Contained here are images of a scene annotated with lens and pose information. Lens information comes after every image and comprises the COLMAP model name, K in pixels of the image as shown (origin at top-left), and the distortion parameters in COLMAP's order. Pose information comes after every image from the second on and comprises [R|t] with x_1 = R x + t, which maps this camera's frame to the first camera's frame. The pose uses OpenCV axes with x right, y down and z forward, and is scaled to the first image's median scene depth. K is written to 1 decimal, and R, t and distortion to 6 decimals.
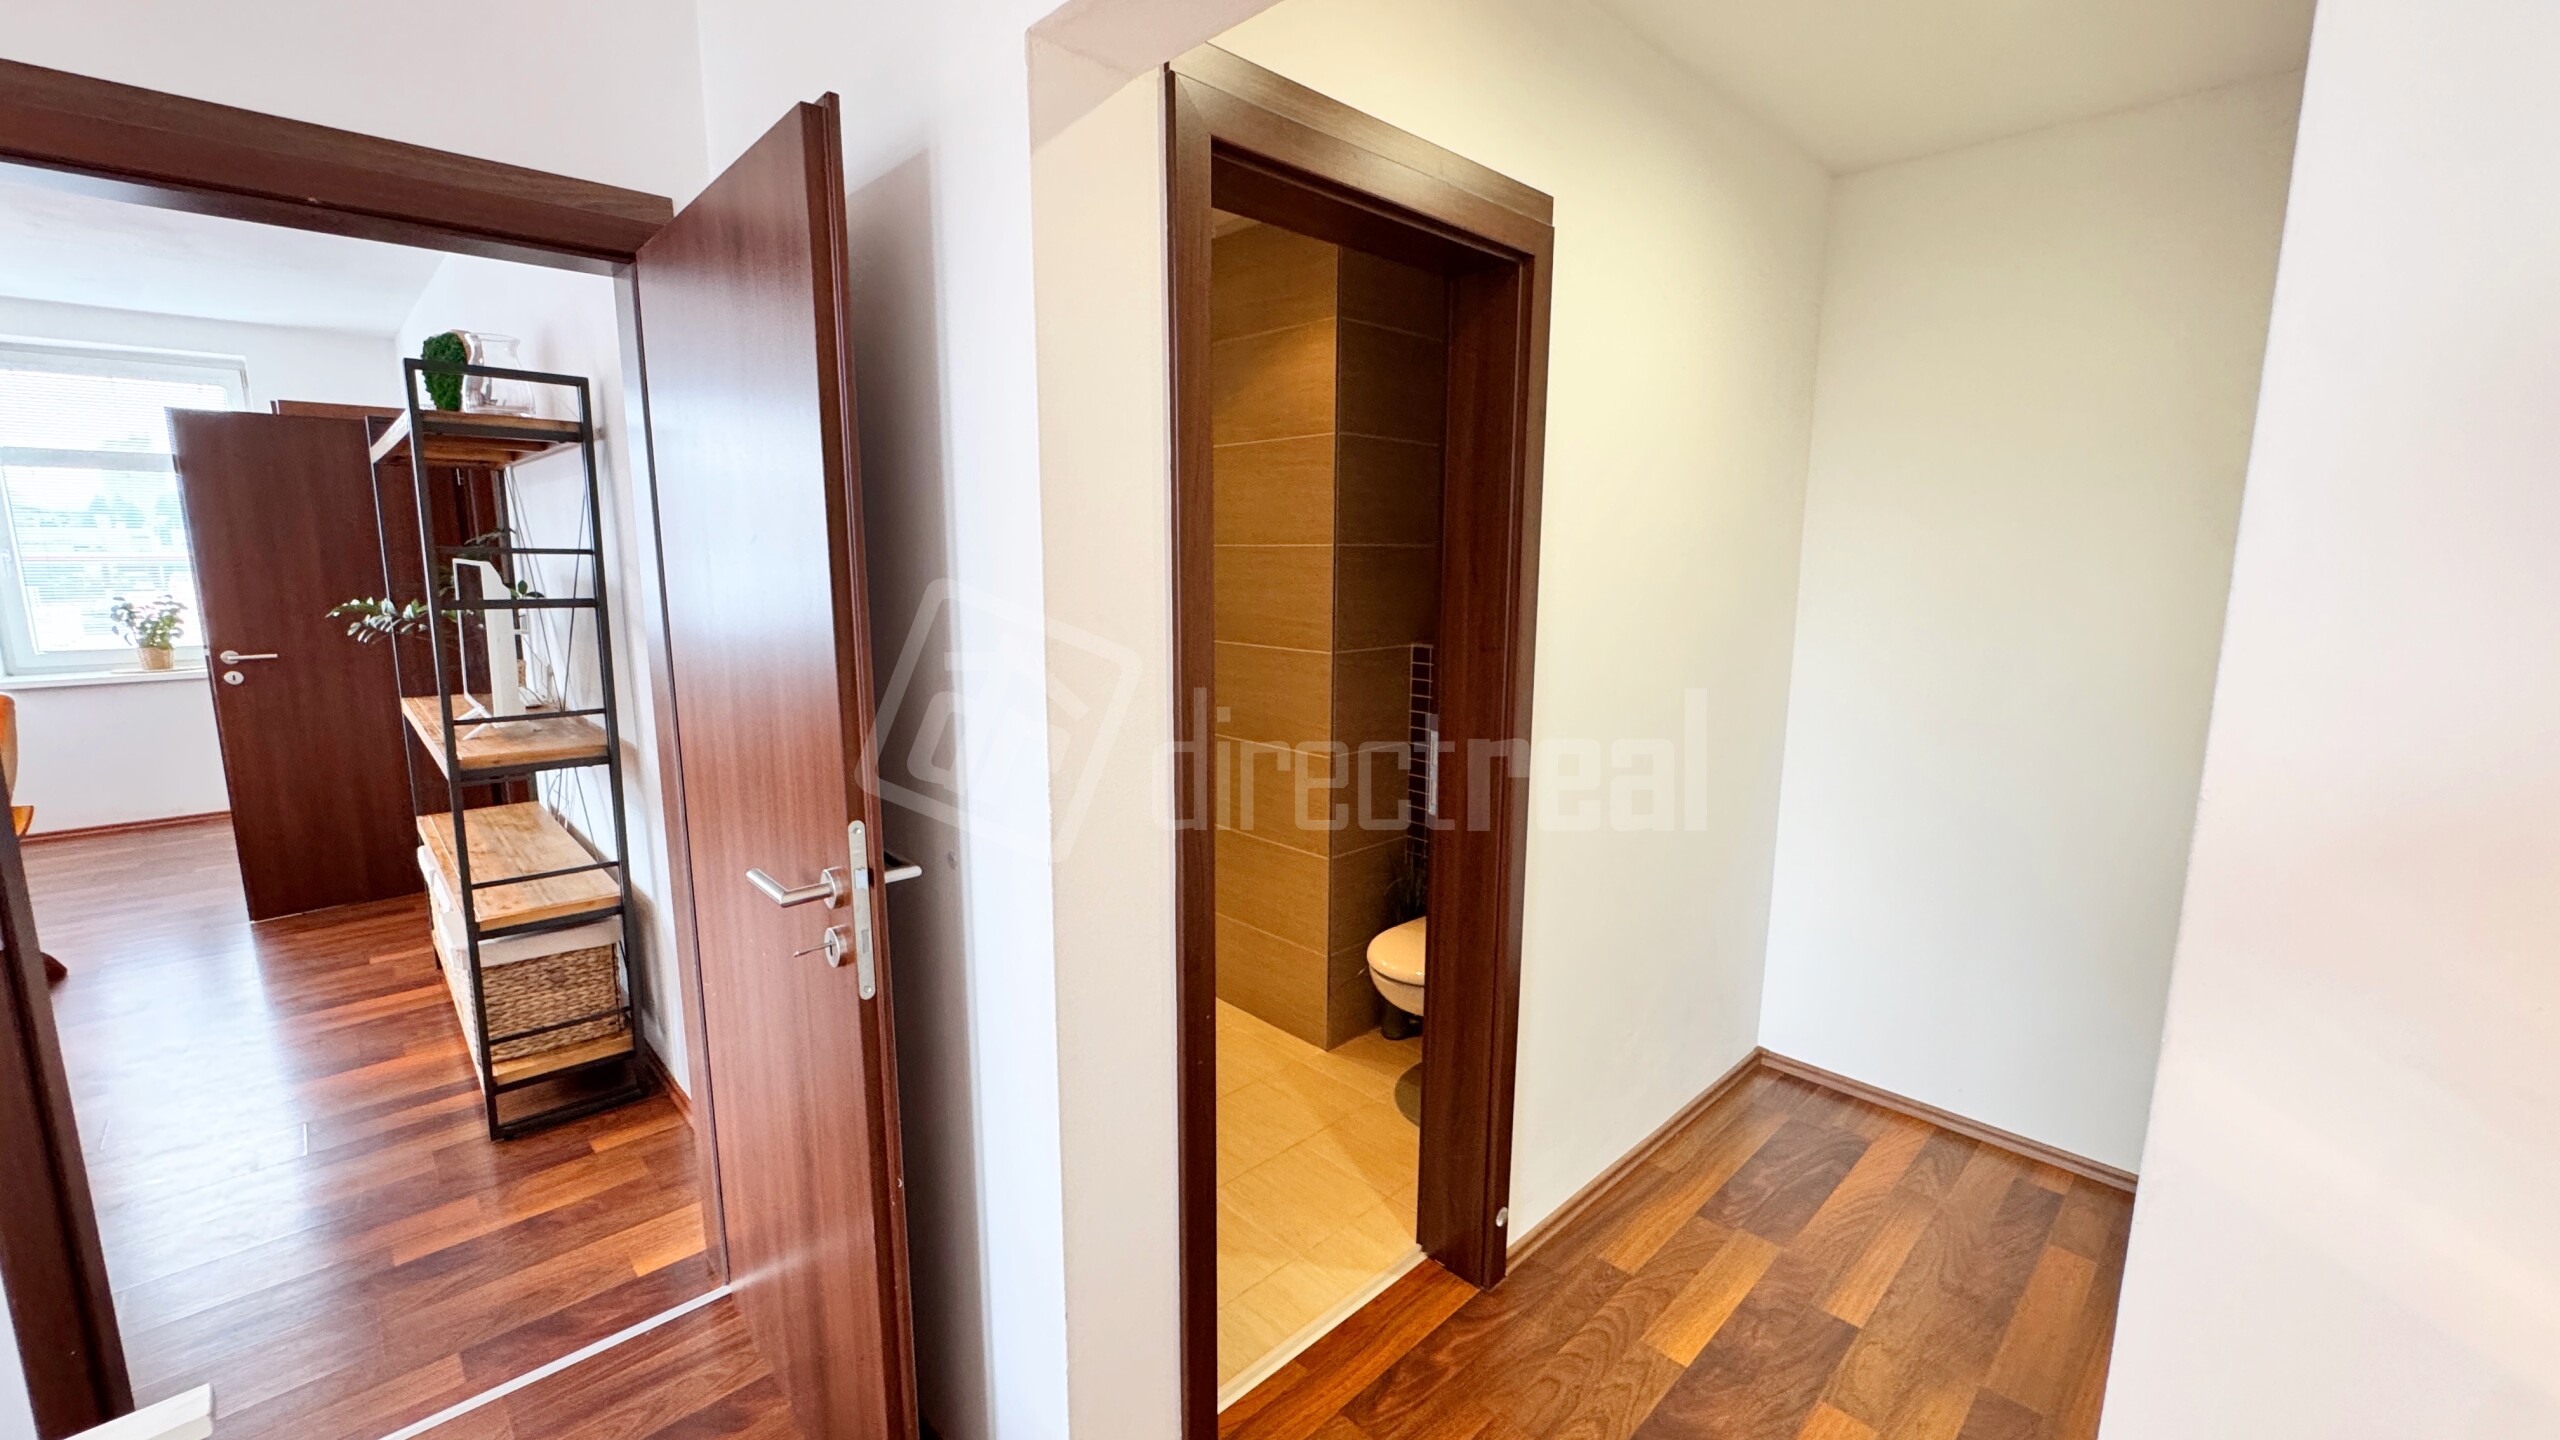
lens RADIAL K [[1030.0, 0, 1276.0], [0, 1030.0, 719.2], [0, 0, 1]] dist [-0.001803, -0.000089]
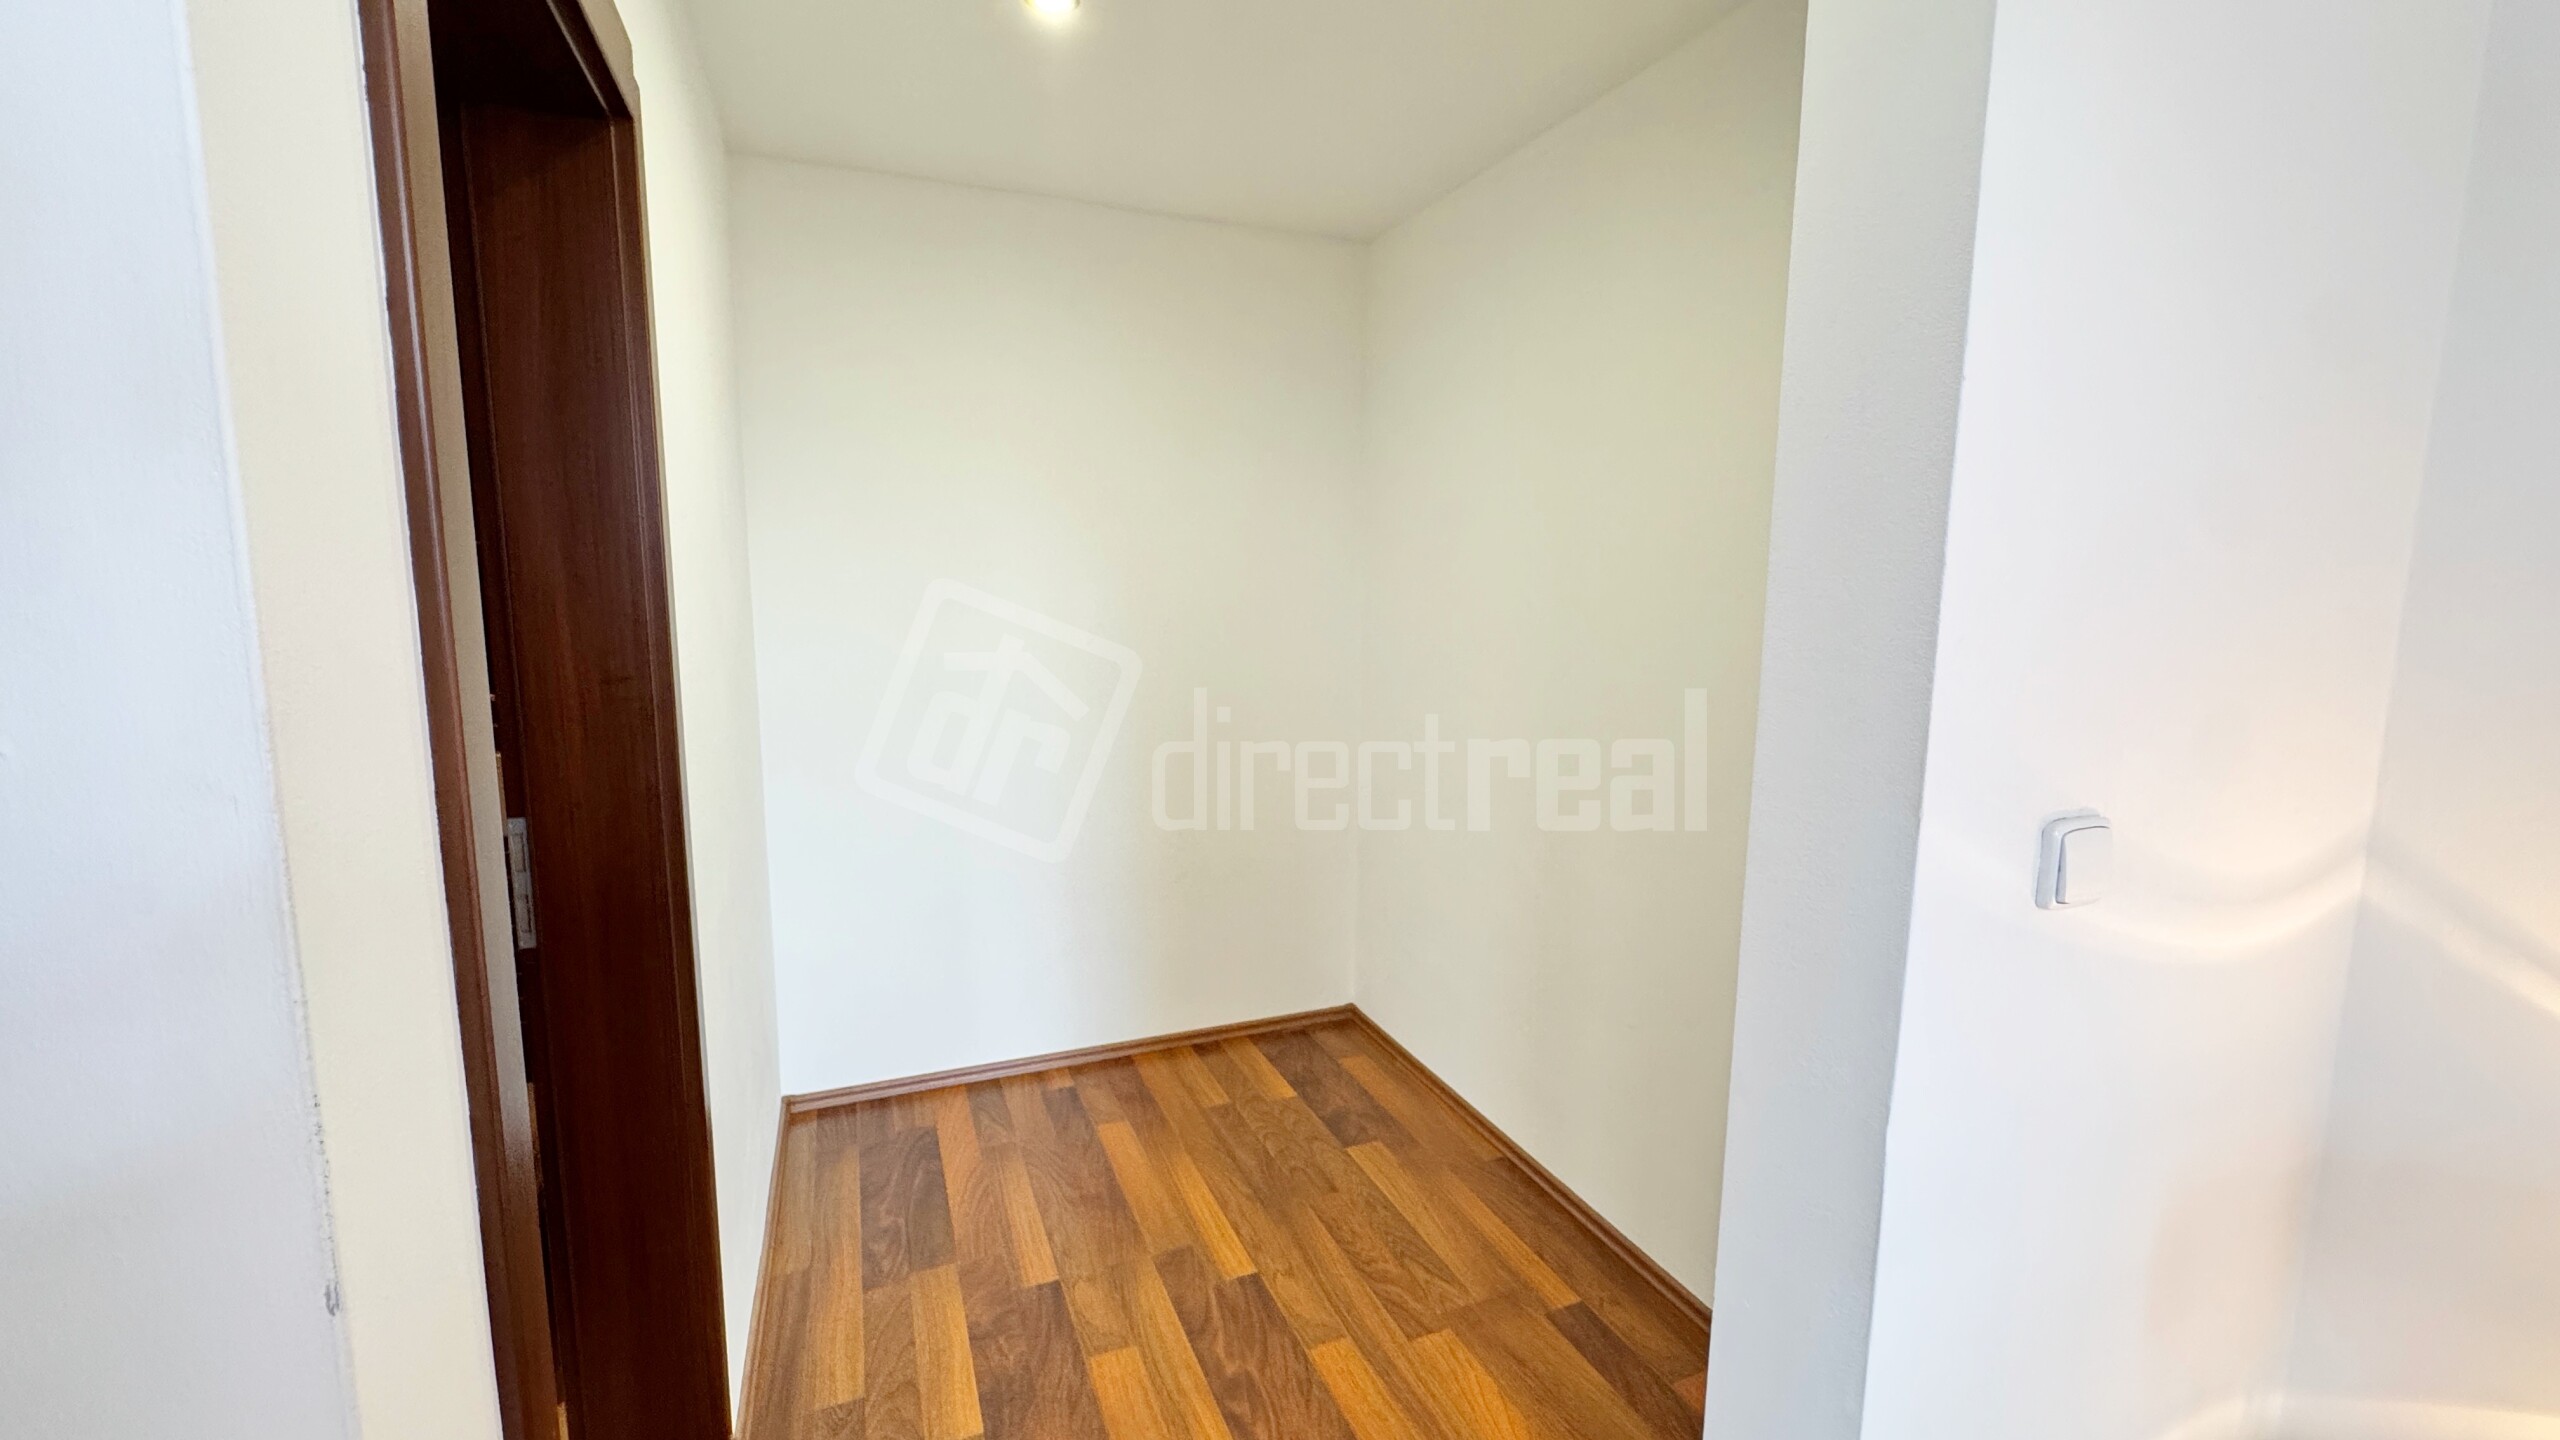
lens RADIAL K [[1030.0, 0, 1271.9], [0, 1030.0, 716.2], [0, 0, 1]] dist [-0.001803, -0.000089]
pose [[0.368669, -0.122995, 0.921387, -0.227460], [0.144874, 0.986698, 0.073746, -0.027211], [-0.918202, 0.106297, 0.381584, 0.284227]]
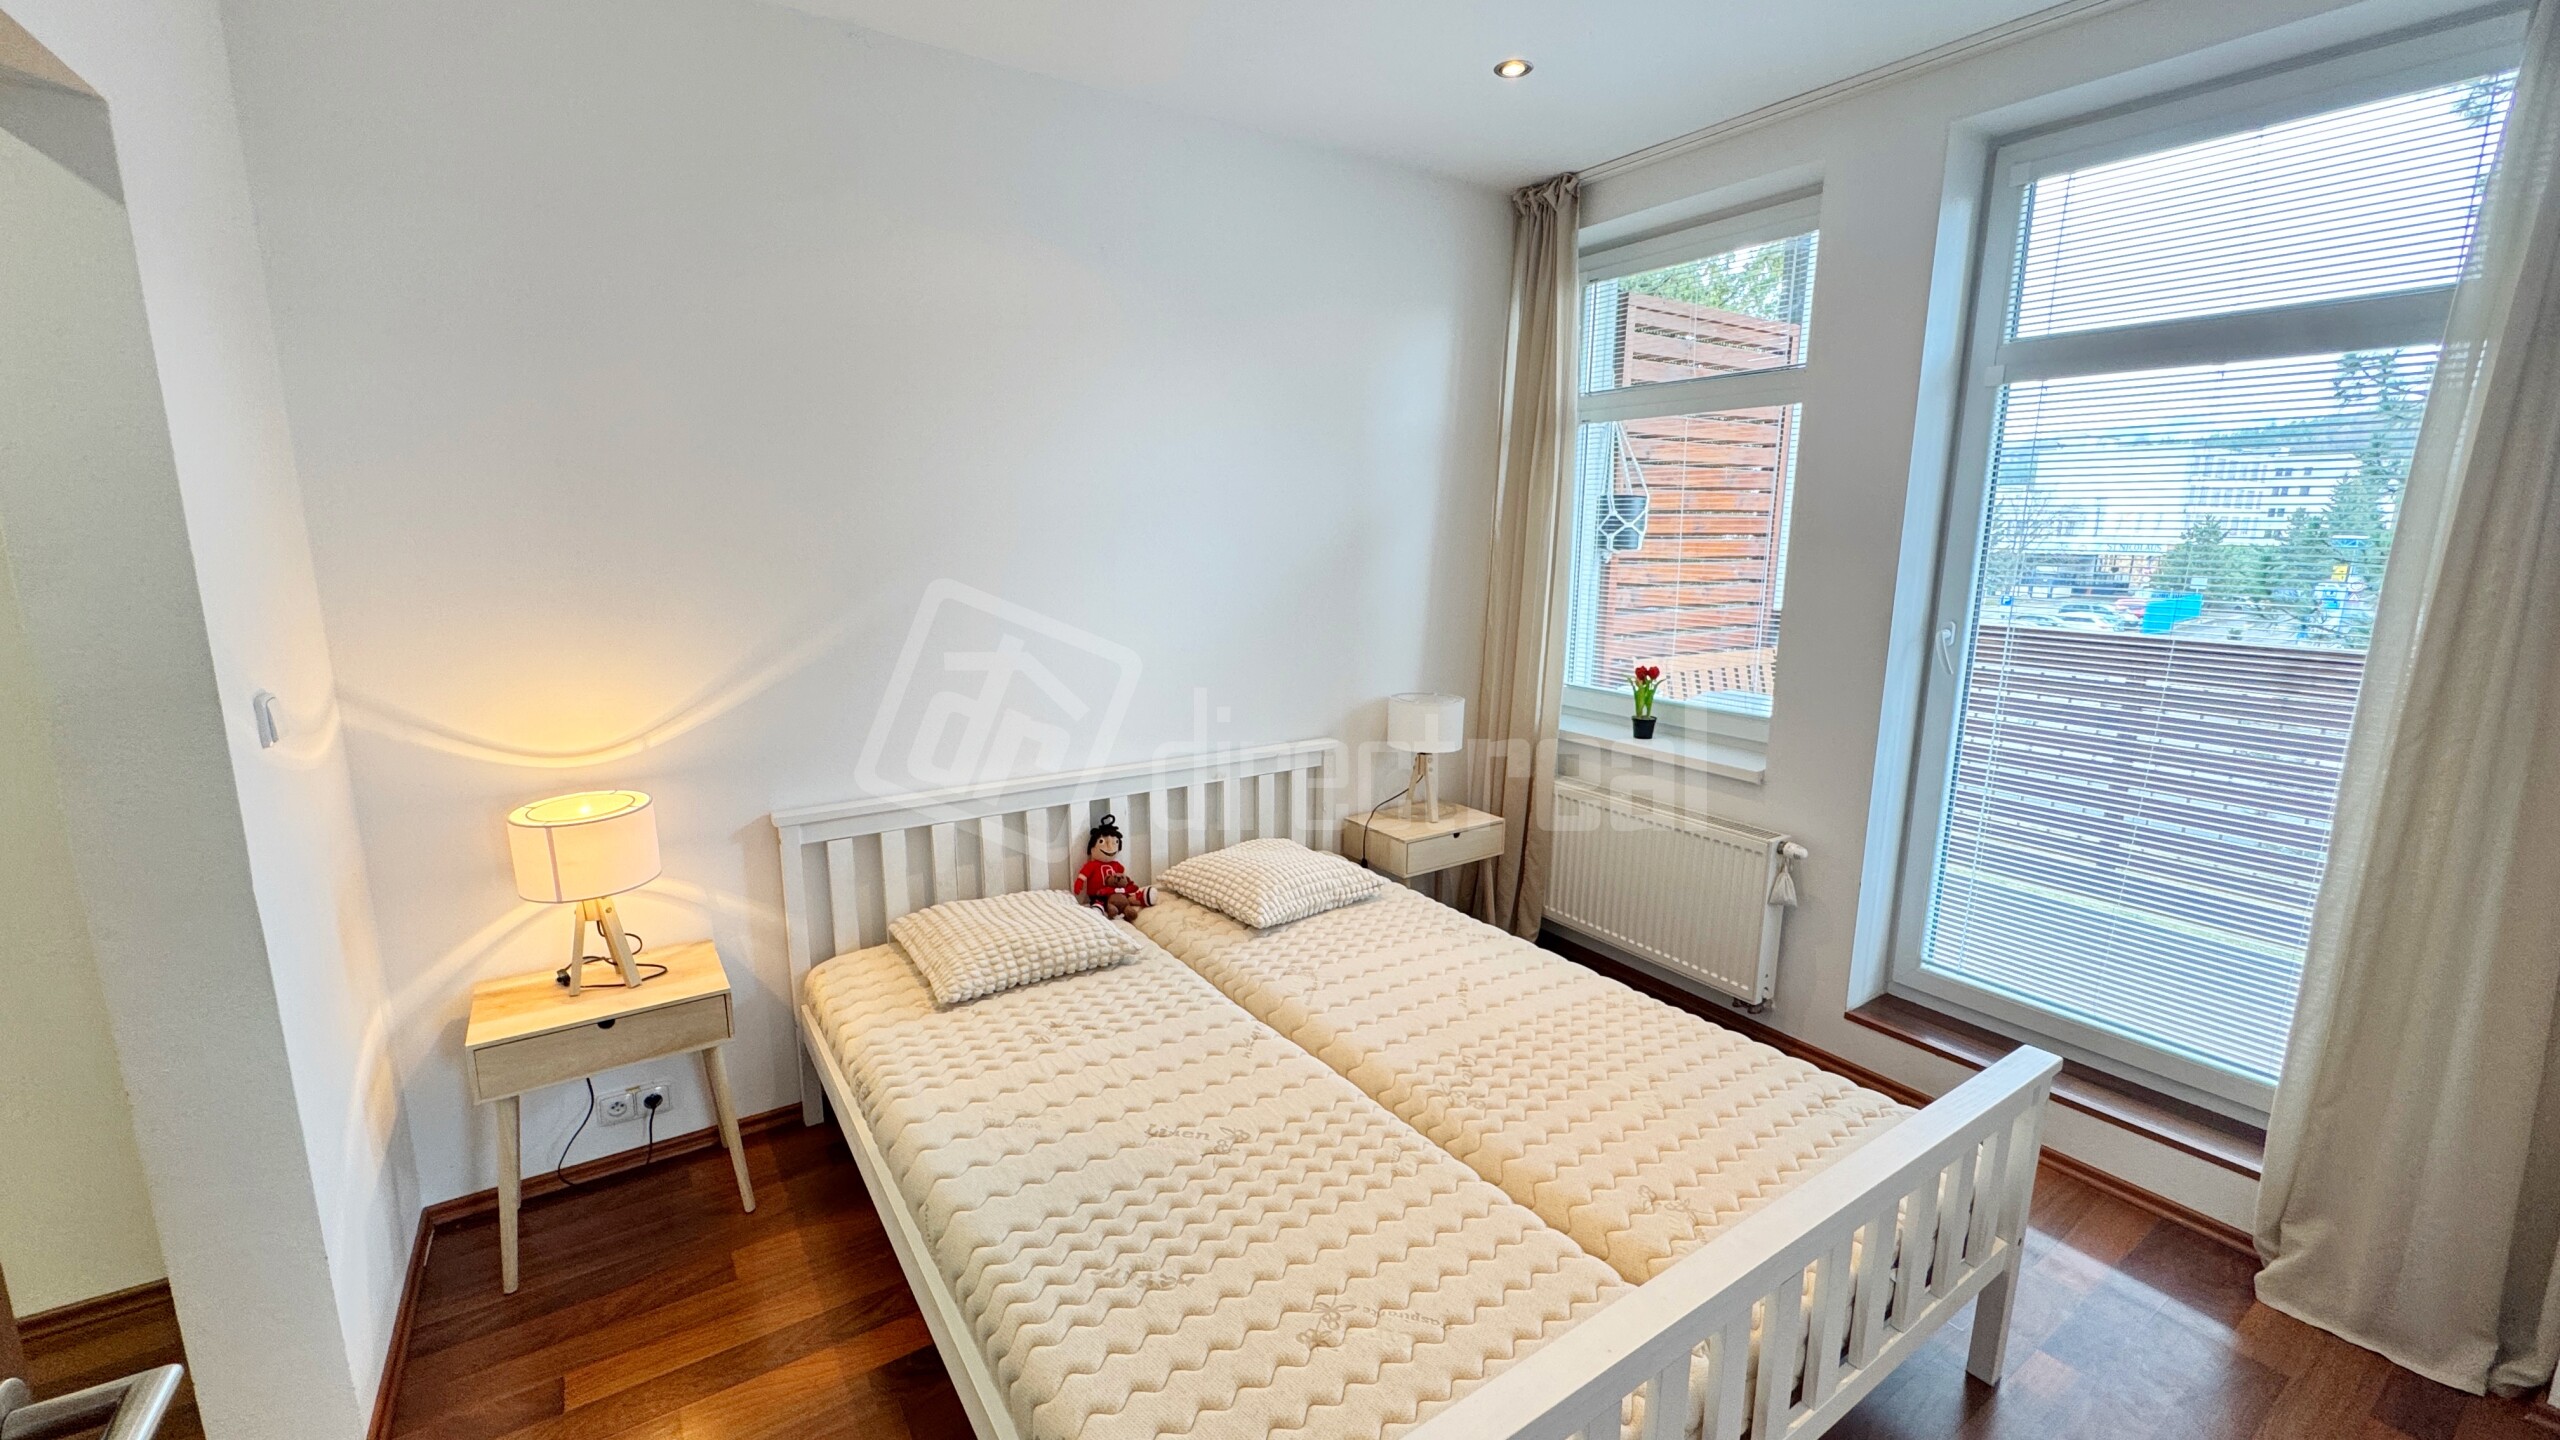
lens RADIAL K [[1030.0, 0, 1282.8], [0, 1030.0, 706.2], [0, 0, 1]] dist [-0.001803, -0.000089]
pose [[-0.984750, -0.036503, 0.170105, -0.560827], [0.022958, 0.941927, 0.335033, -0.126878], [-0.172456, 0.333829, -0.926724, 0.690846]]
